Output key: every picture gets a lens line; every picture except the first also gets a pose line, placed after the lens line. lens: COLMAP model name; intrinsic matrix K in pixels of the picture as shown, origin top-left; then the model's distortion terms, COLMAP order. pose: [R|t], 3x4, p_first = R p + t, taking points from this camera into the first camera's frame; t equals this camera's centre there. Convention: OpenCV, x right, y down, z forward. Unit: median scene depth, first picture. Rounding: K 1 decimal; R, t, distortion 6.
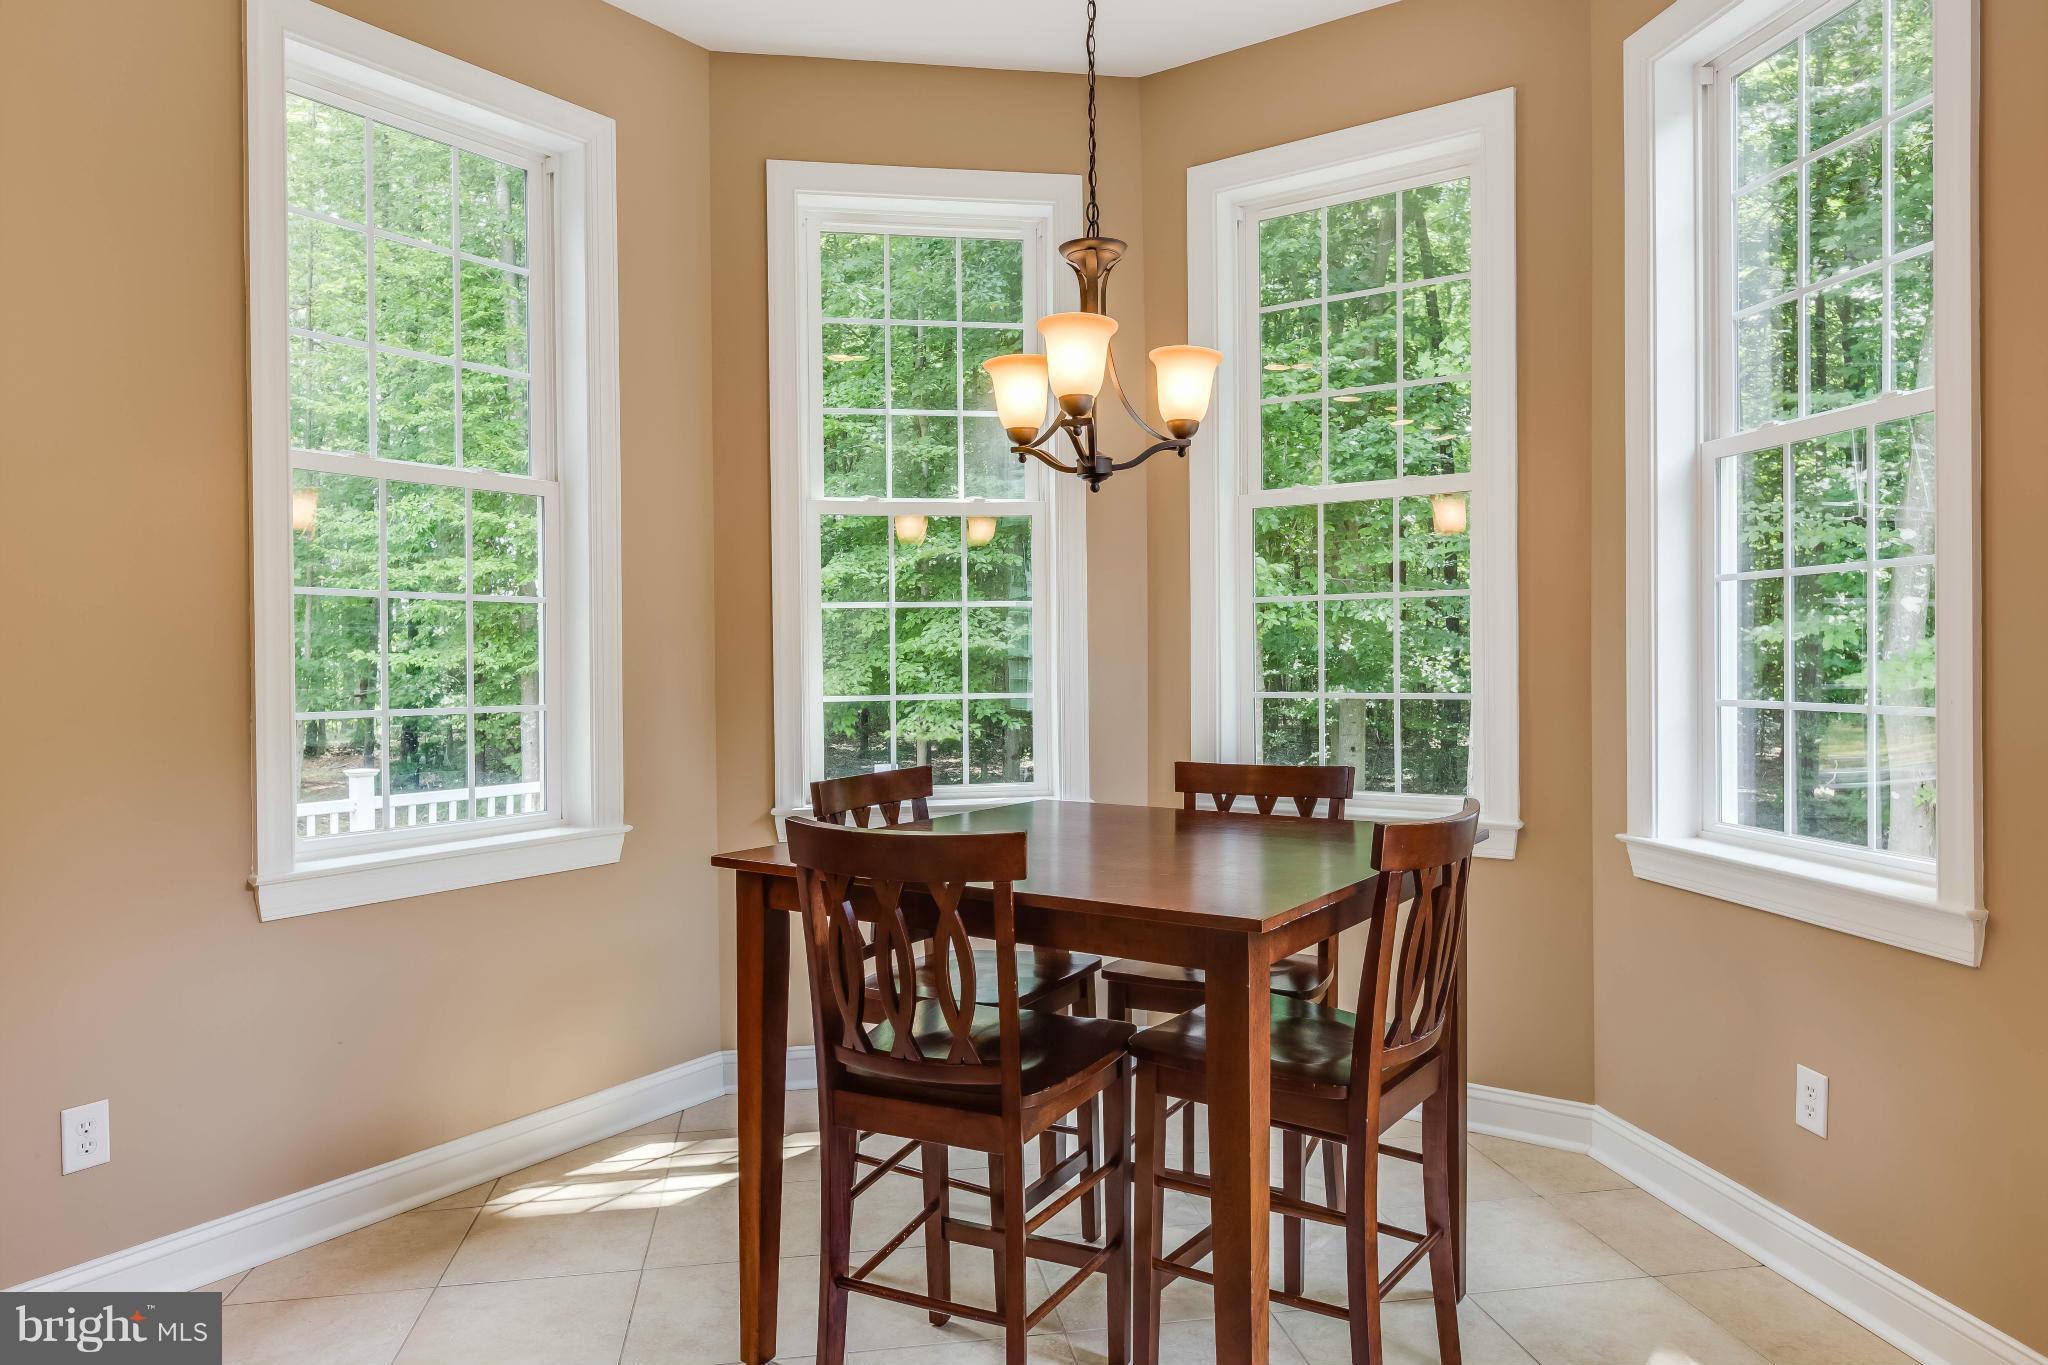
lens RADIAL K [[1317.1, 0, 1028.7], [0, 1317.1, 674.3], [0, 0, 1]] dist [-0.003223, -0.000460]
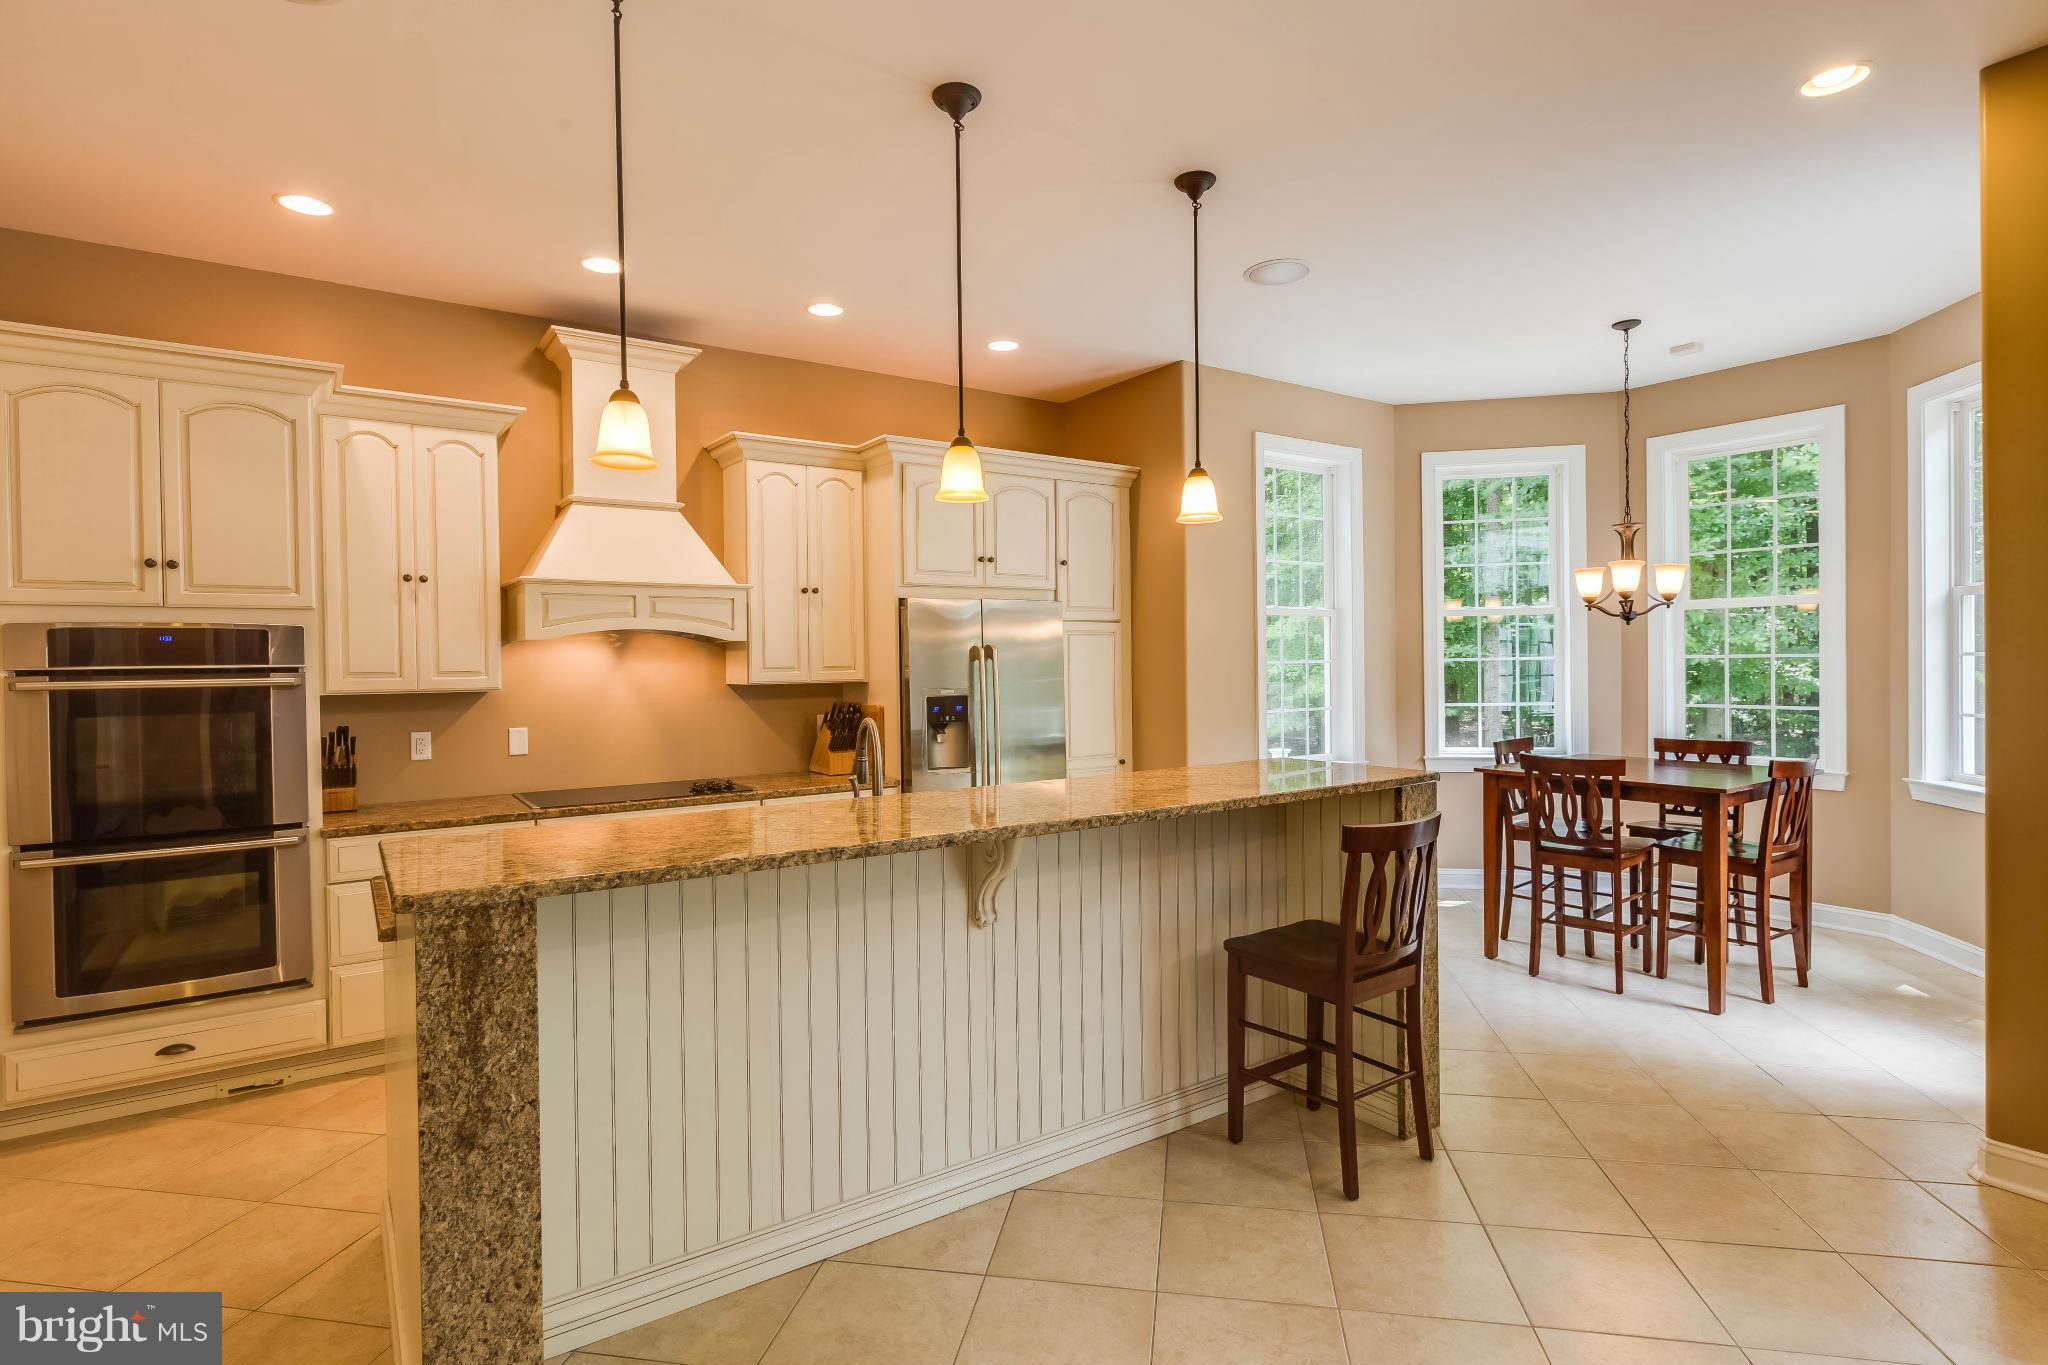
lens RADIAL K [[1012.6, 0, 1020.6], [0, 1012.6, 673.8], [0, 0, 1]] dist [-0.002802, -0.001260]
pose [[0.938241, 0.000732, -0.345981, -0.301995], [0.001215, 0.999985, 0.005413, -0.051489], [0.345979, -0.005499, 0.938226, -0.964990]]
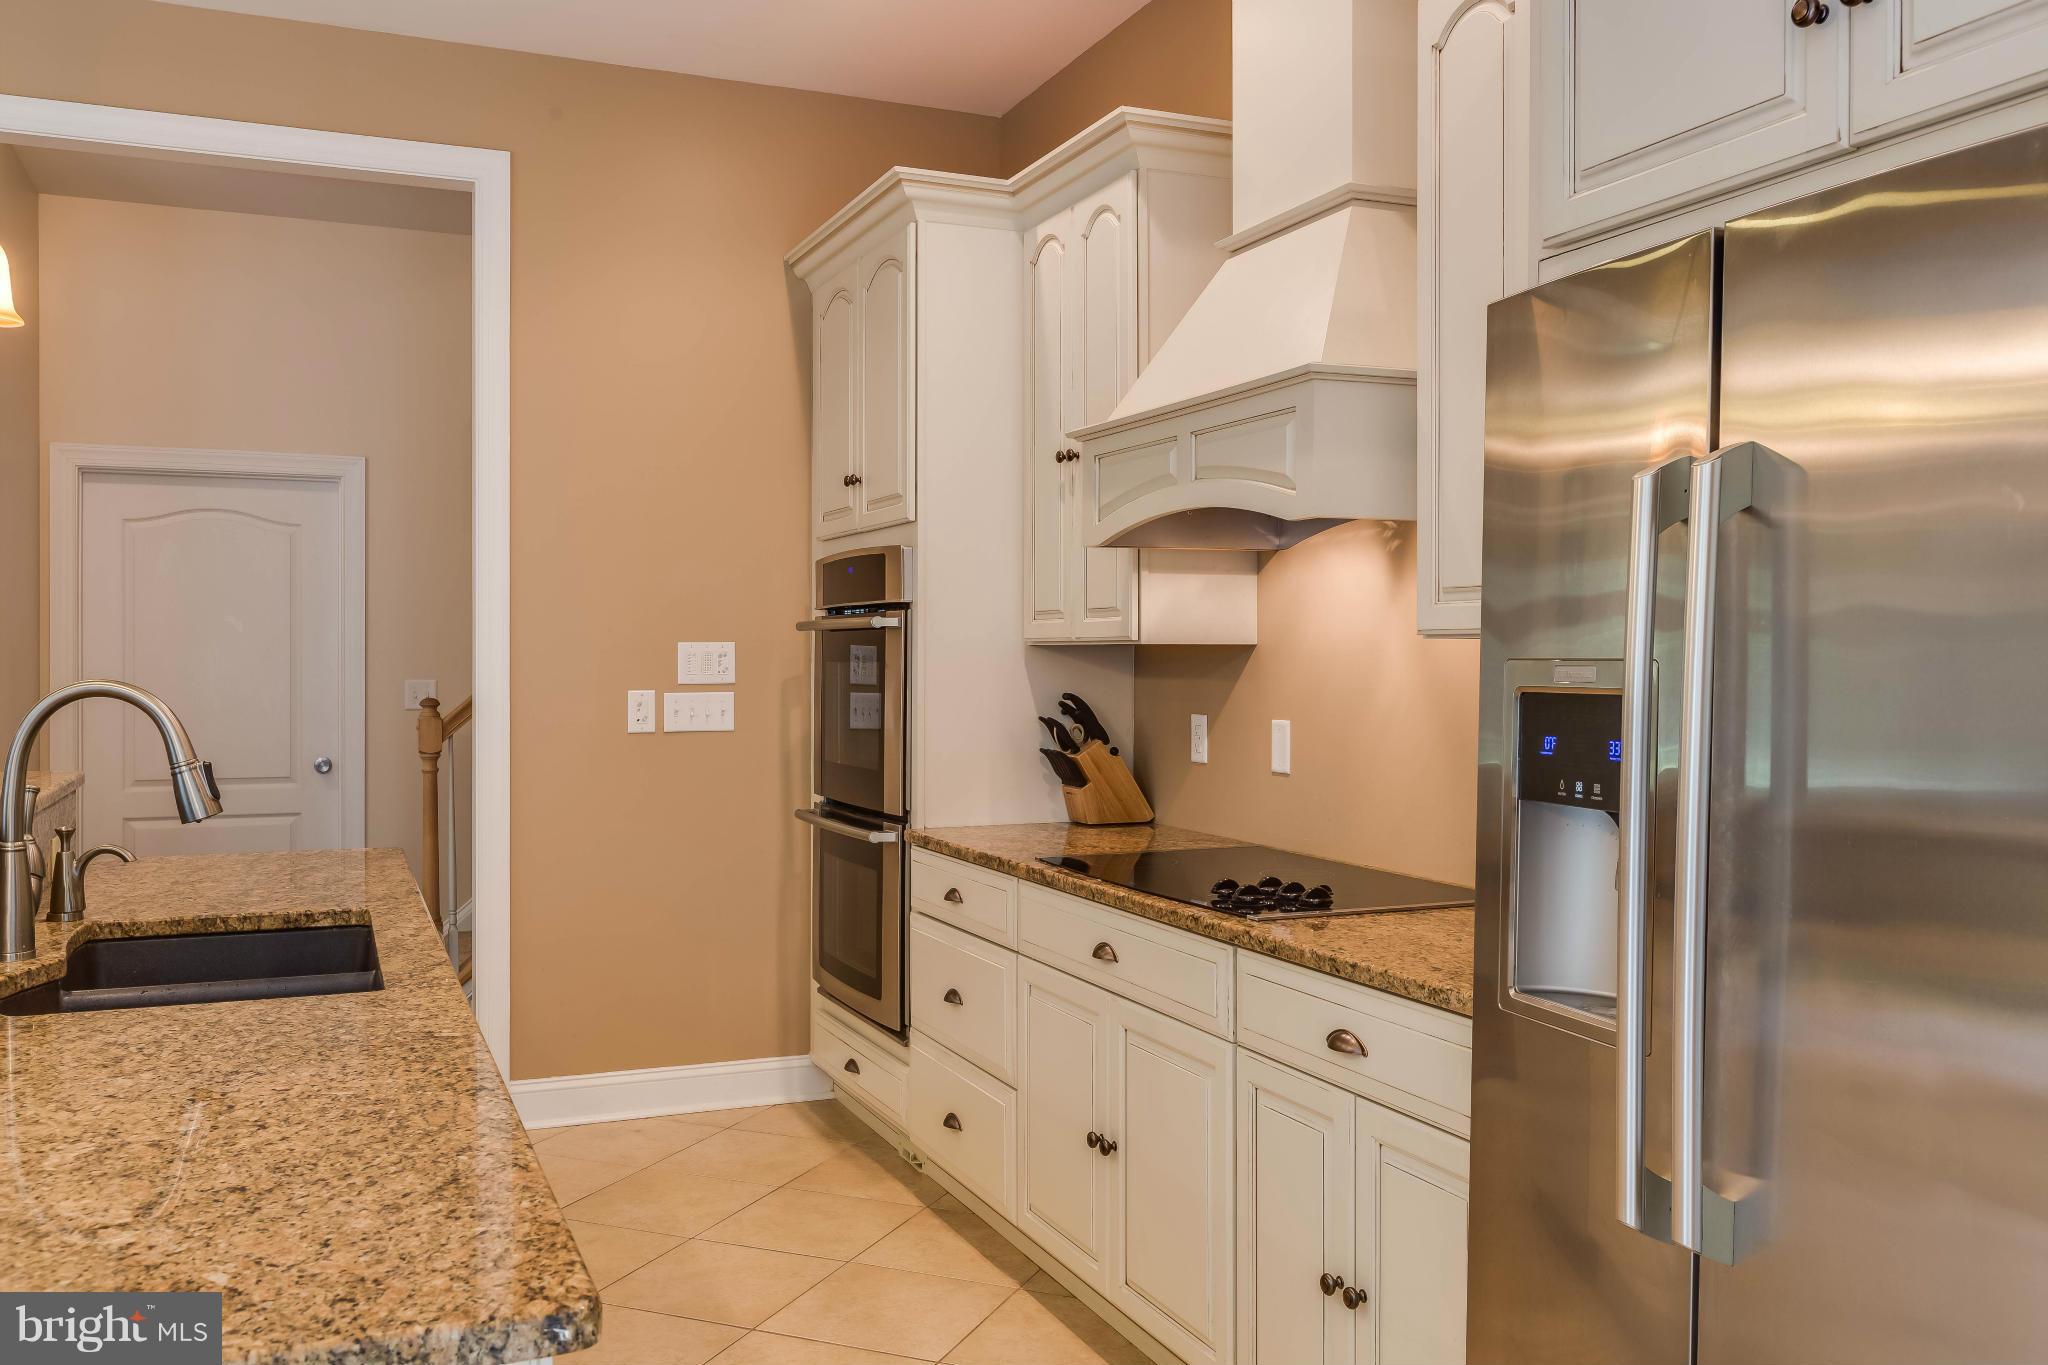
lens RADIAL K [[1718.6, 0, 1024.9], [0, 1718.6, 679.4], [0, 0, 1]] dist [0.005707, 0.000943]
pose [[-0.531046, 0.018017, -0.847152, -0.322699], [-0.008844, 0.999602, 0.026803, -0.028509], [0.847297, 0.021726, -0.530675, 0.656115]]
